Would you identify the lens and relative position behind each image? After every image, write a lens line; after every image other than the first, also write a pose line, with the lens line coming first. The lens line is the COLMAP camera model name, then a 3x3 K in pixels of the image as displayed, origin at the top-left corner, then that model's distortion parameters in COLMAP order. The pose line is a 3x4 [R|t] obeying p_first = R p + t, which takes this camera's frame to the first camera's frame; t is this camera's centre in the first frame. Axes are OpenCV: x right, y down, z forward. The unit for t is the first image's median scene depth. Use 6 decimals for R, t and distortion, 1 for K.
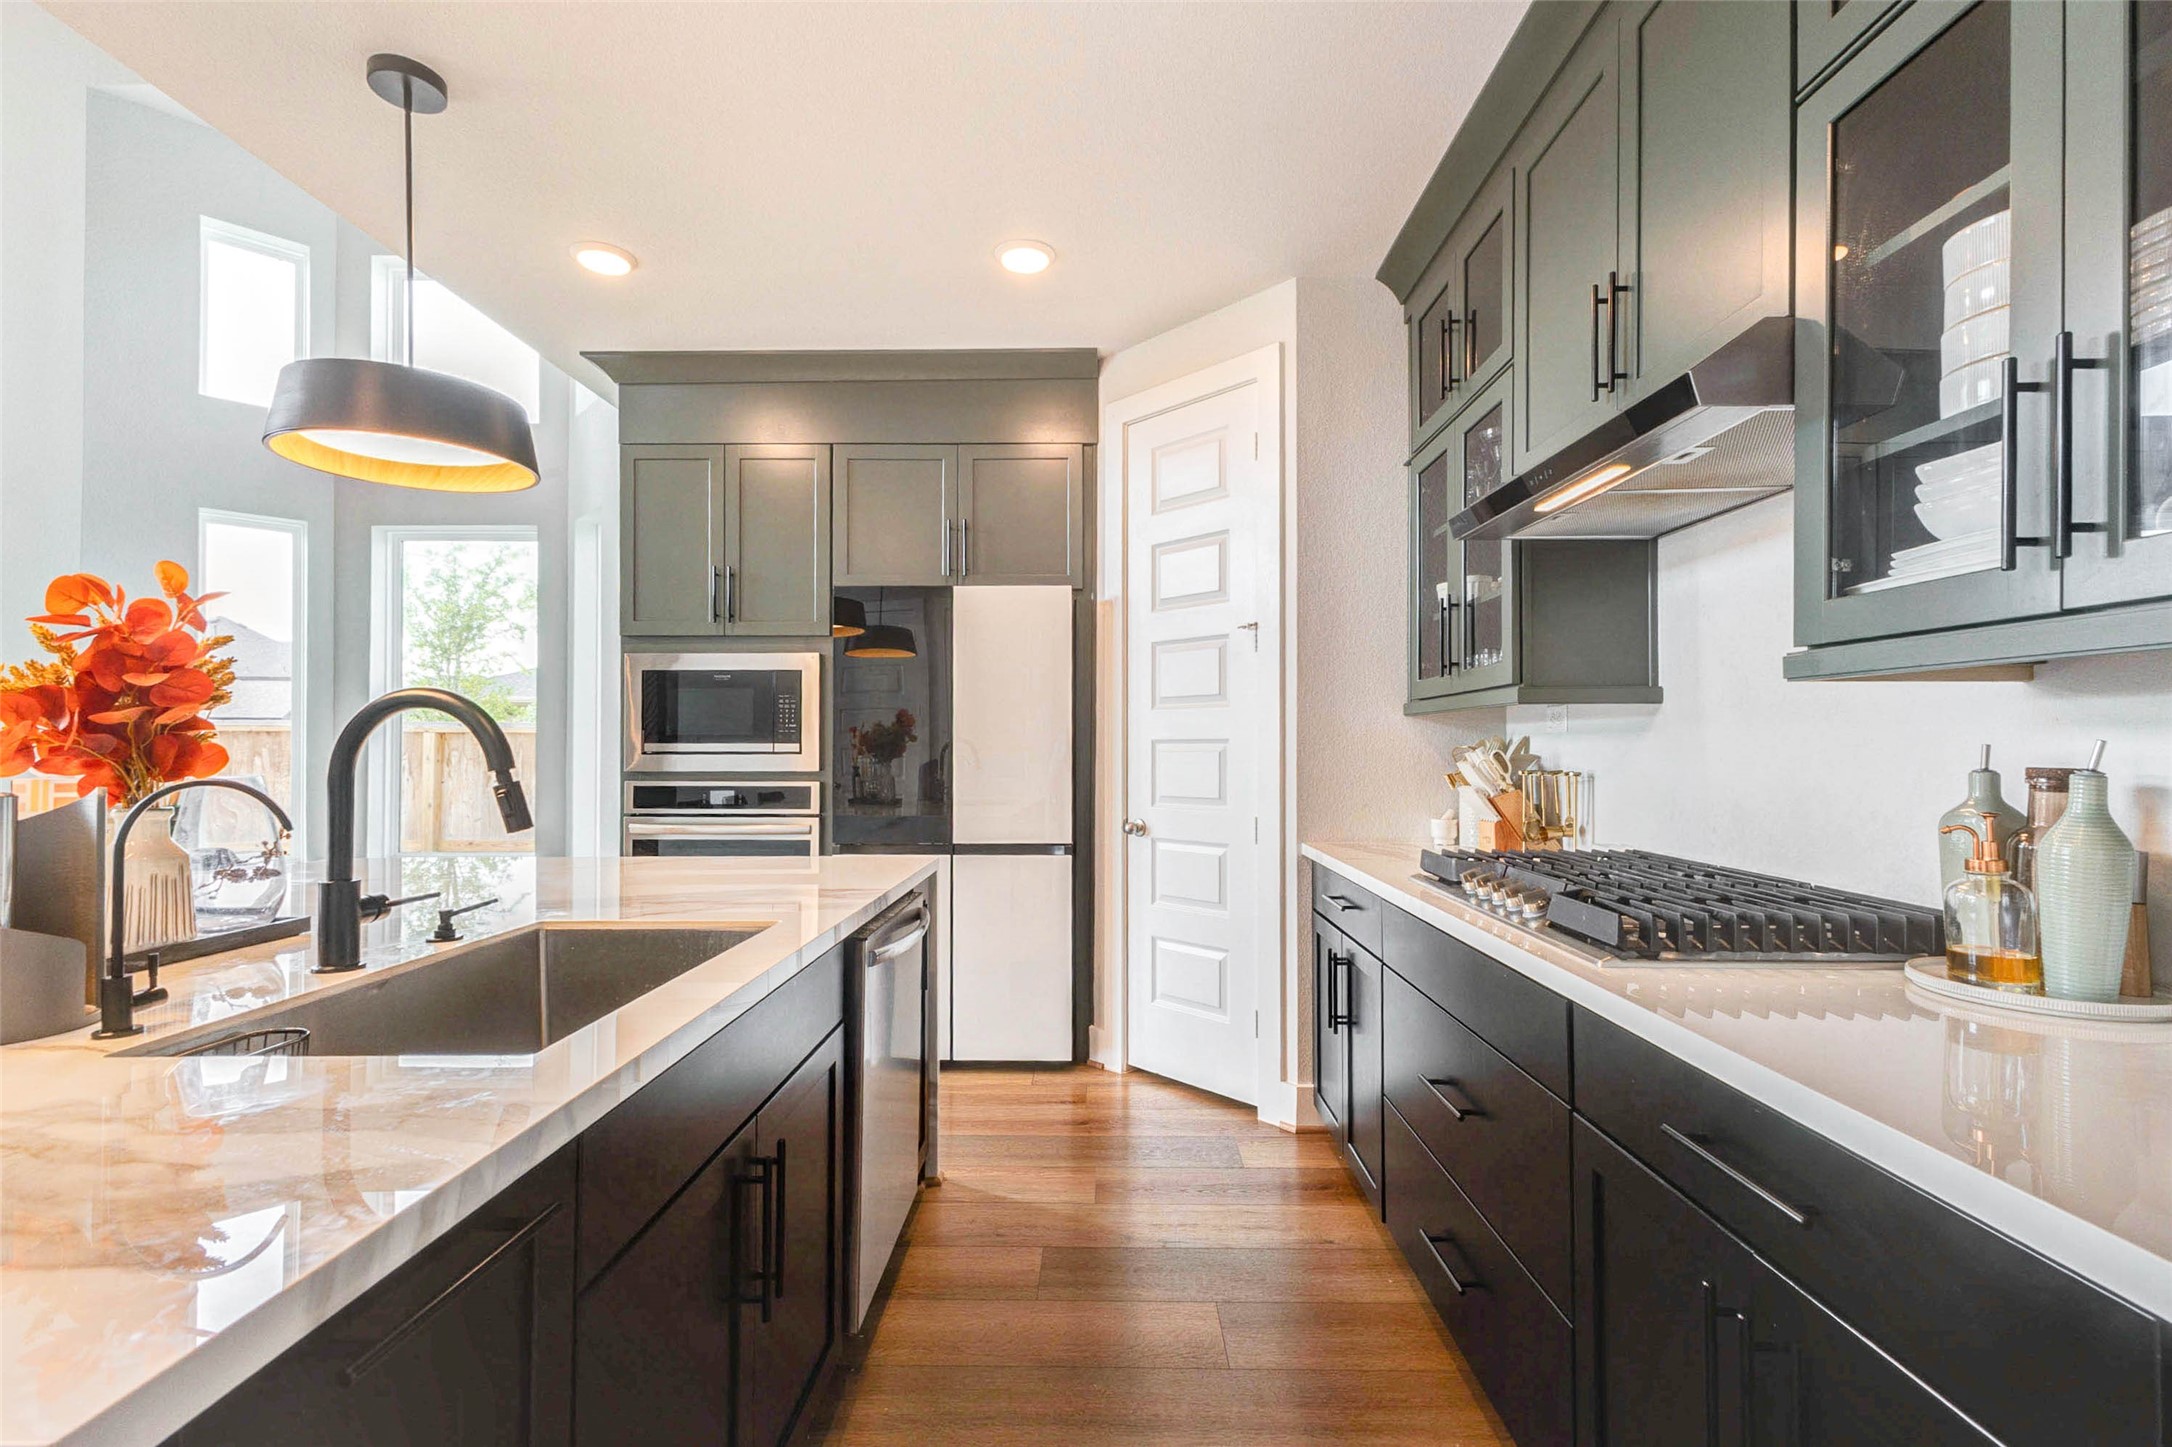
lens RADIAL K [[975.2, 0, 1094.9], [0, 975.2, 738.3], [0, 0, 1]] dist [0.009545, 0.000190]
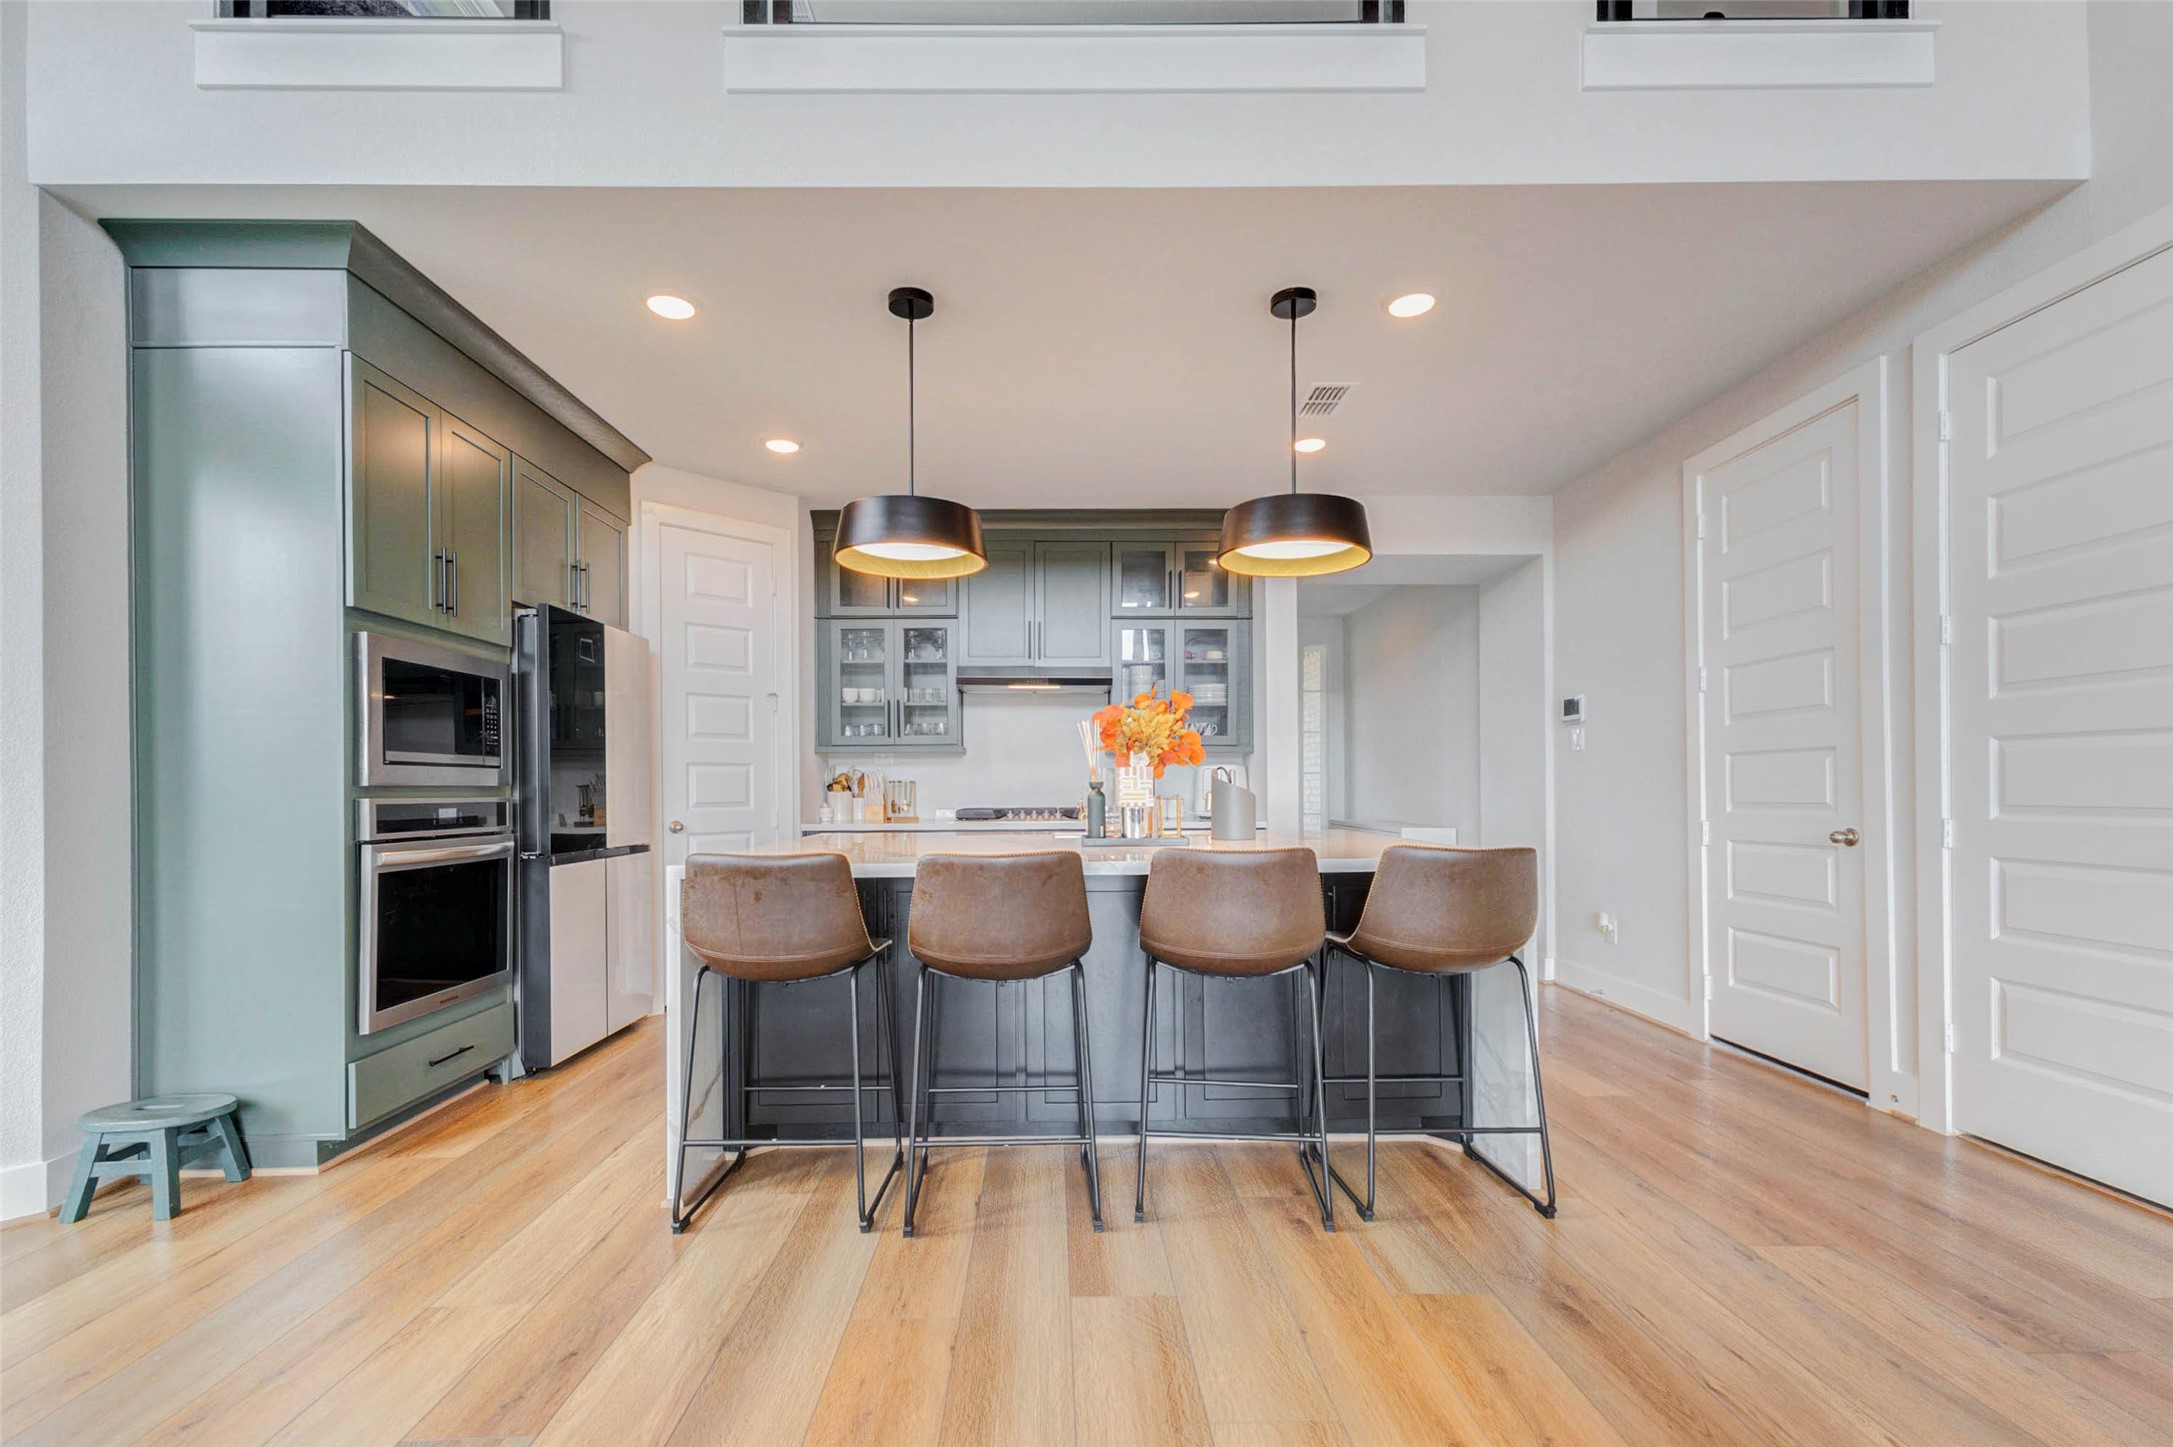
lens RADIAL K [[972.7, 0, 1048.5], [0, 972.7, 782.6], [0, 0, 1]] dist [0.002237, 0.000213]
pose [[-0.011605, -0.001210, 0.999932, -1.303823], [-0.003523, 0.999993, 0.001169, 0.029520], [-0.999926, -0.003509, -0.011610, 0.496100]]
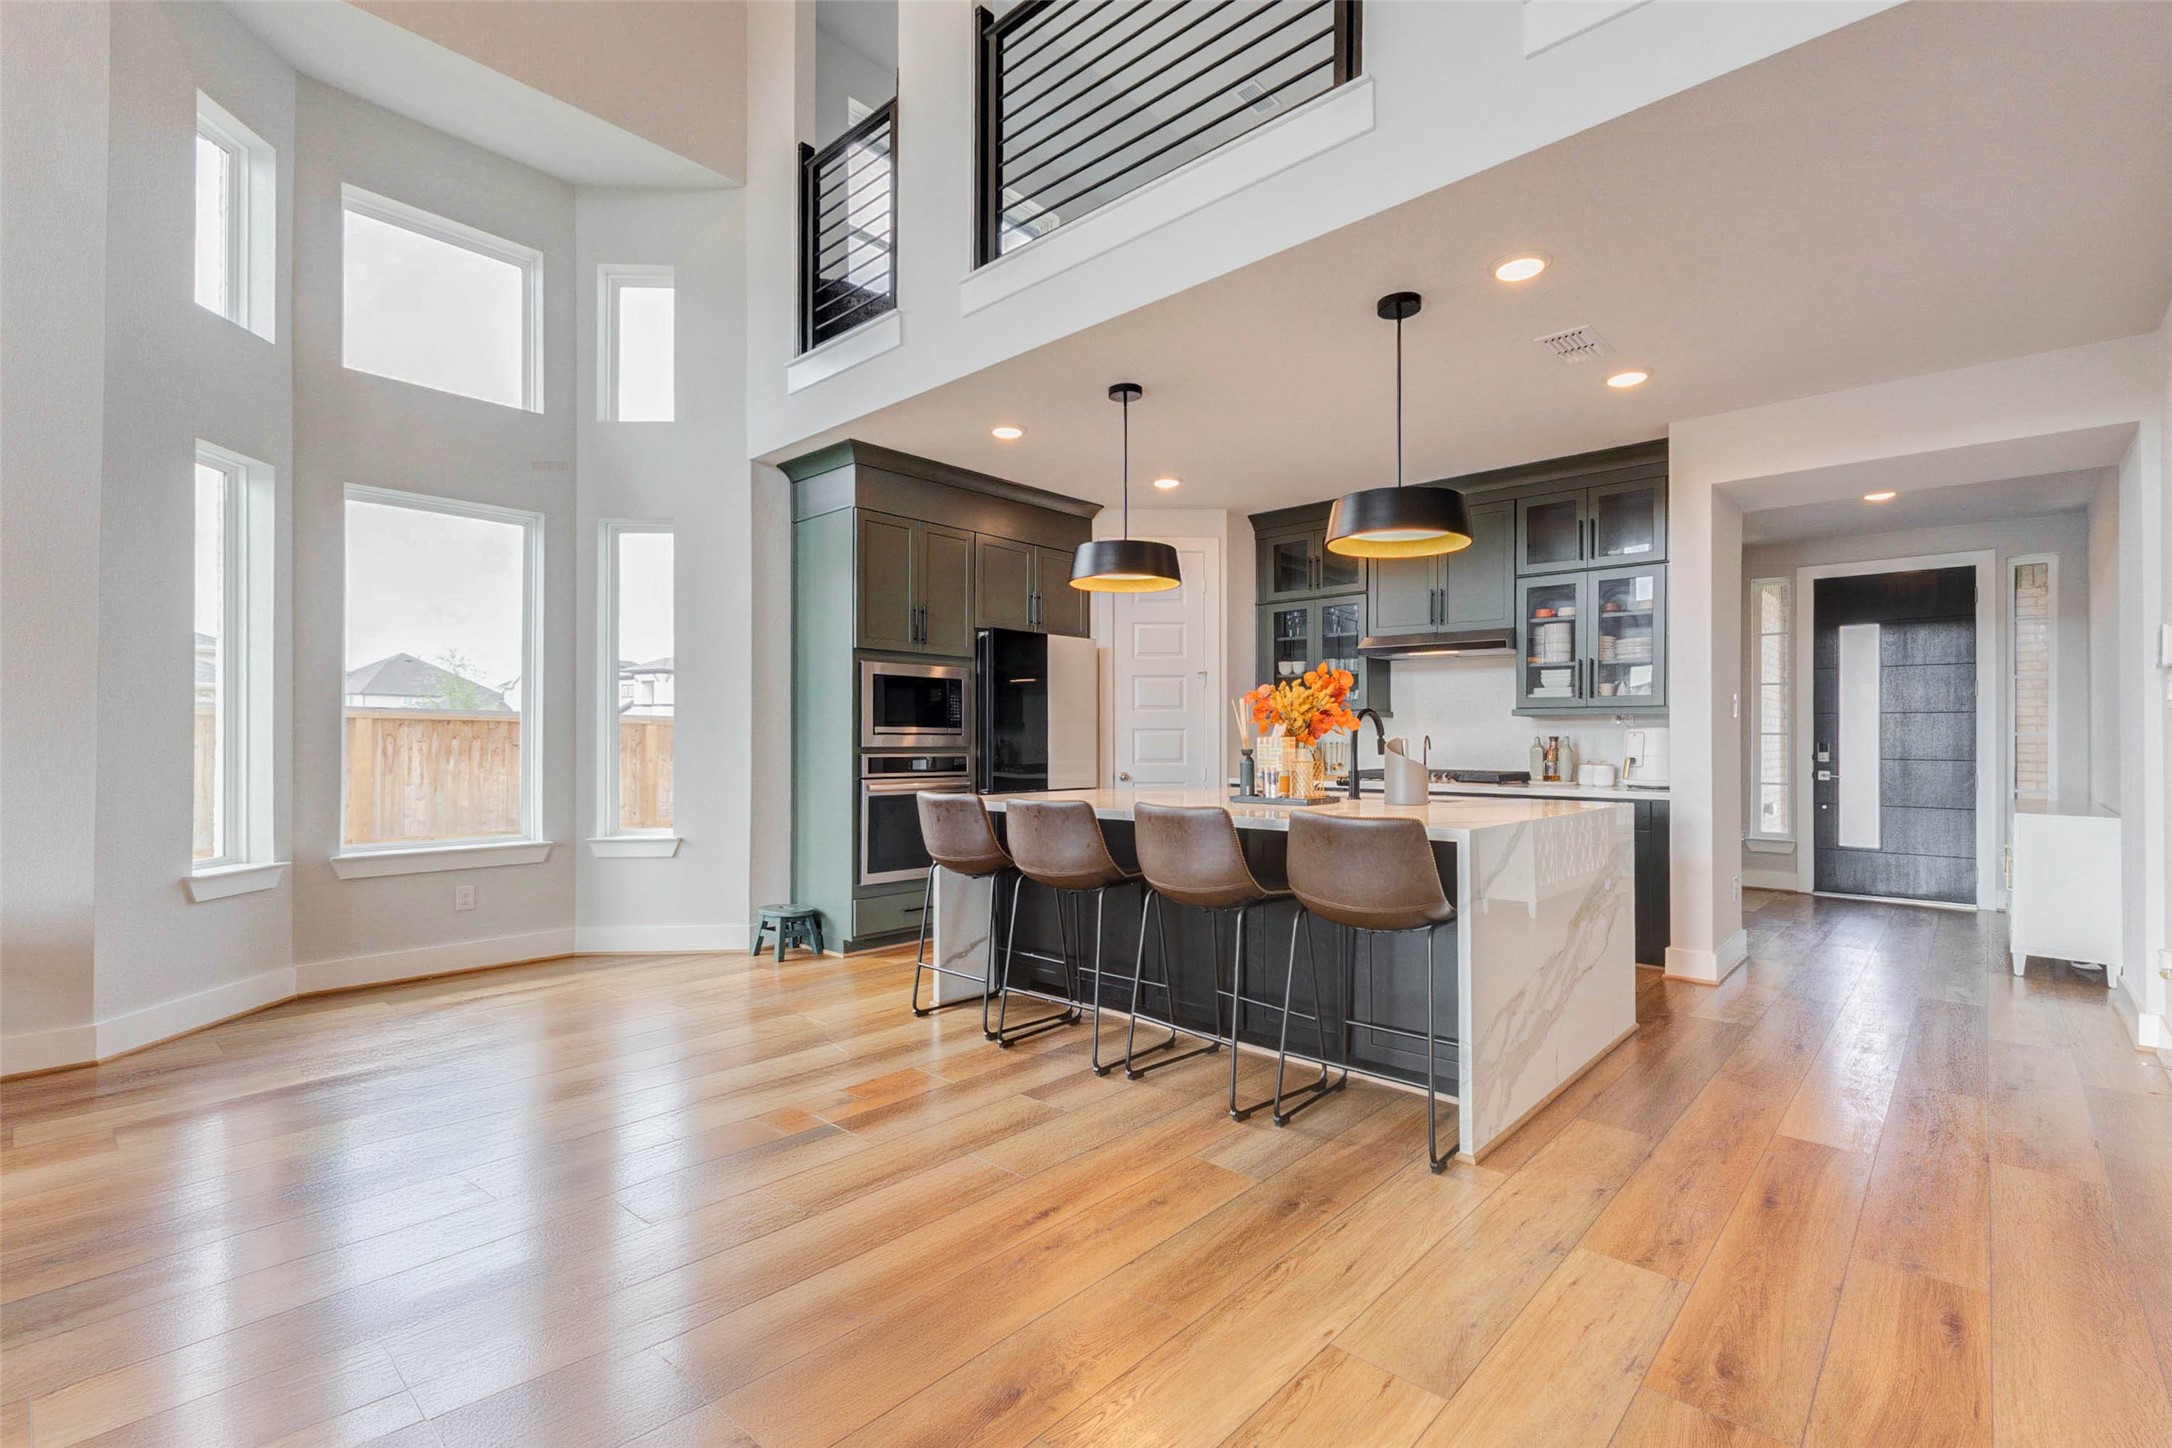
lens RADIAL K [[958.4, 0, 1091.3], [0, 958.4, 740.1], [0, 0, 1]] dist [-0.019819, 0.000093]
pose [[0.671661, 0.004256, 0.740847, -1.314034], [-0.009892, 0.999946, 0.003224, 0.017606], [-0.740793, -0.009494, 0.671667, -0.146685]]
